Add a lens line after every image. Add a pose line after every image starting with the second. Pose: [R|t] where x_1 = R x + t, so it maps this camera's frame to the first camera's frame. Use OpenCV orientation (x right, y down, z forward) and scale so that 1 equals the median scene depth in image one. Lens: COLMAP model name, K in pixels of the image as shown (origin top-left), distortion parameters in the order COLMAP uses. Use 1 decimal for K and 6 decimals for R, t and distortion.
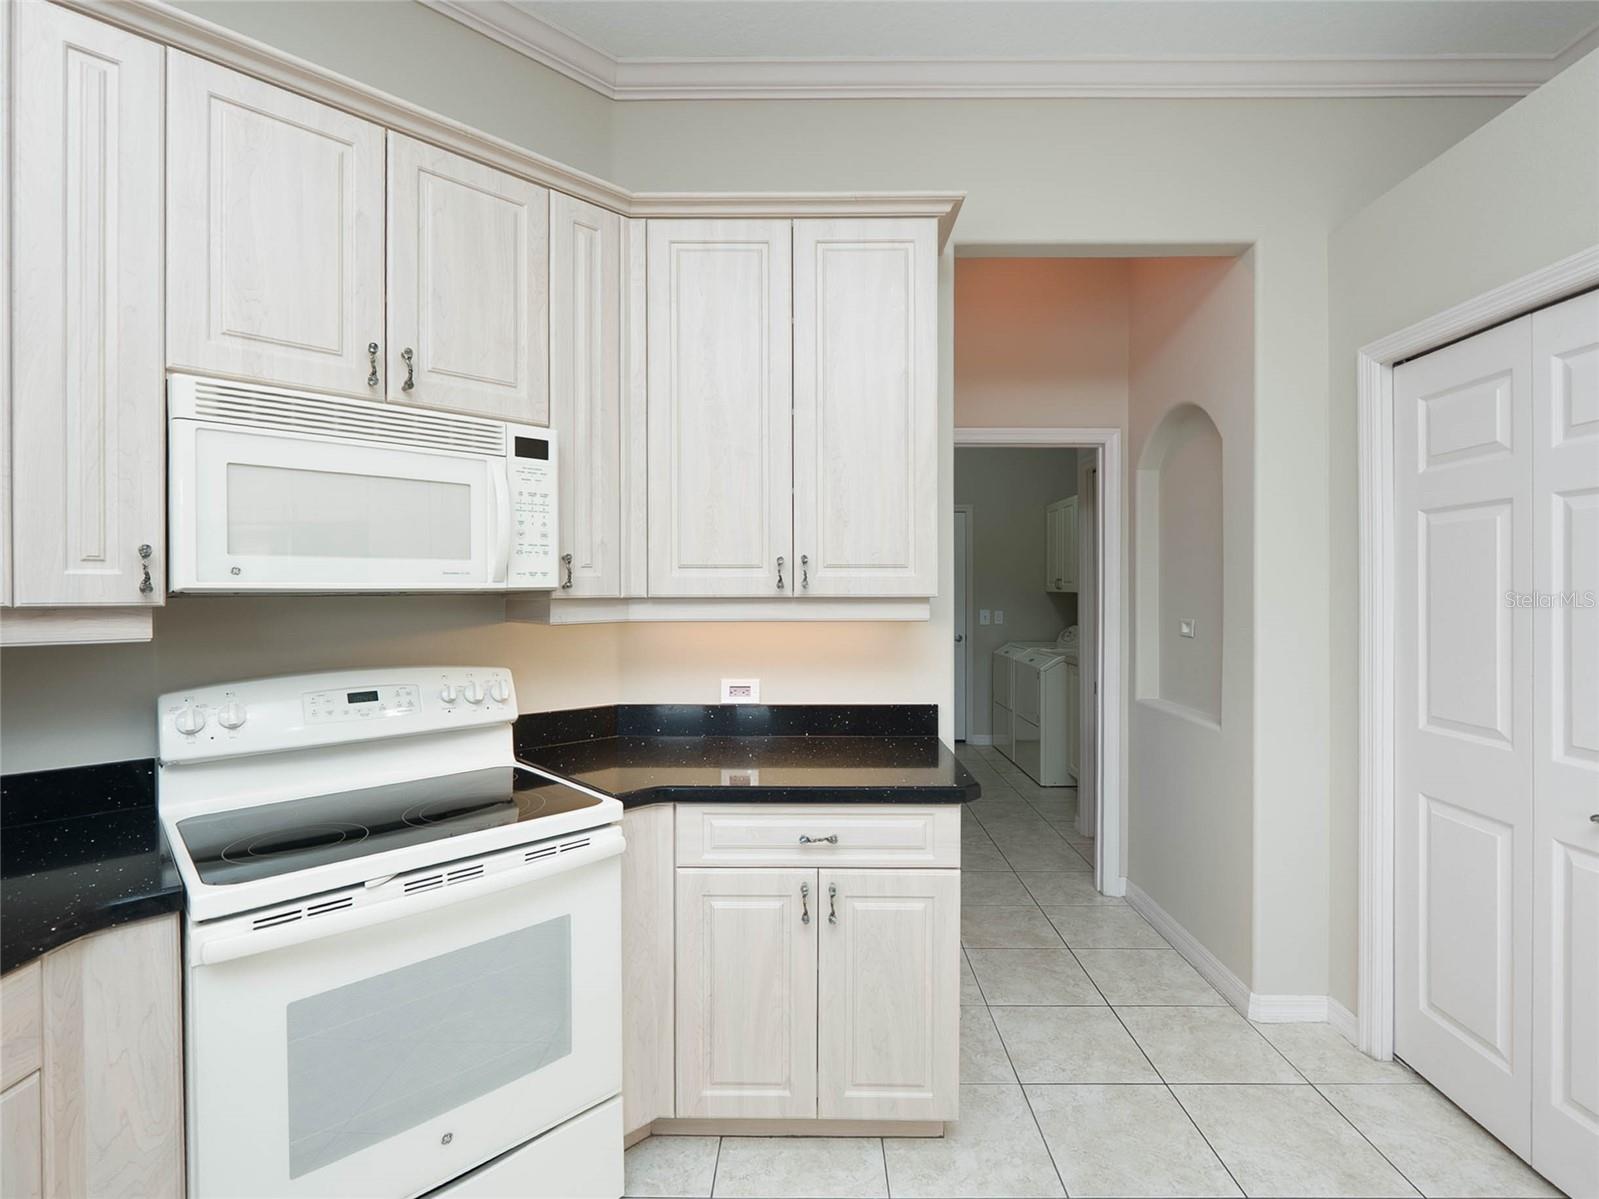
lens RADIAL K [[767.7, 0, 800.0], [0, 767.7, 593.0], [0, 0, 1]] dist [-0.004202, -0.000315]
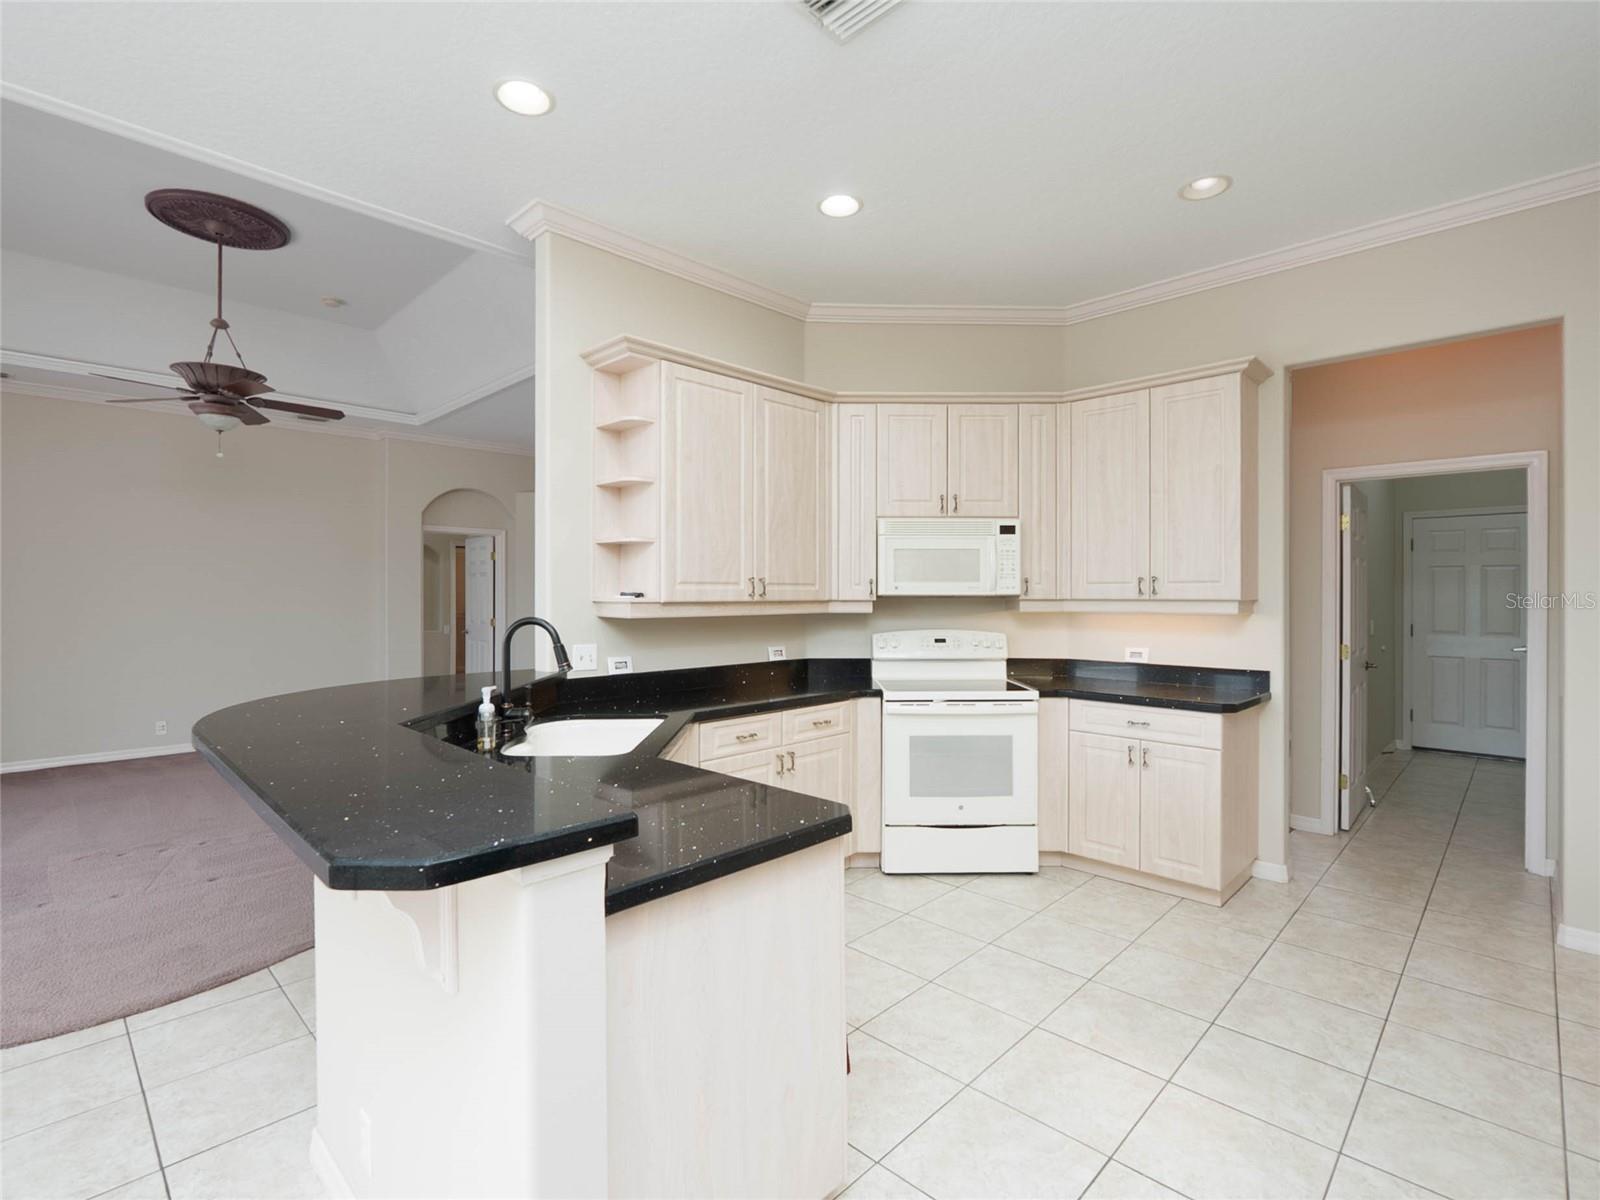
lens RADIAL K [[757.9, 0, 805.3], [0, 757.9, 597.2], [0, 0, 1]] dist [-0.011933, 0.001343]
pose [[0.726297, 0.004348, -0.687367, 0.724000], [-0.005902, 0.999983, 0.000089, 0.005360], [0.687355, 0.003992, 0.726310, -0.969482]]
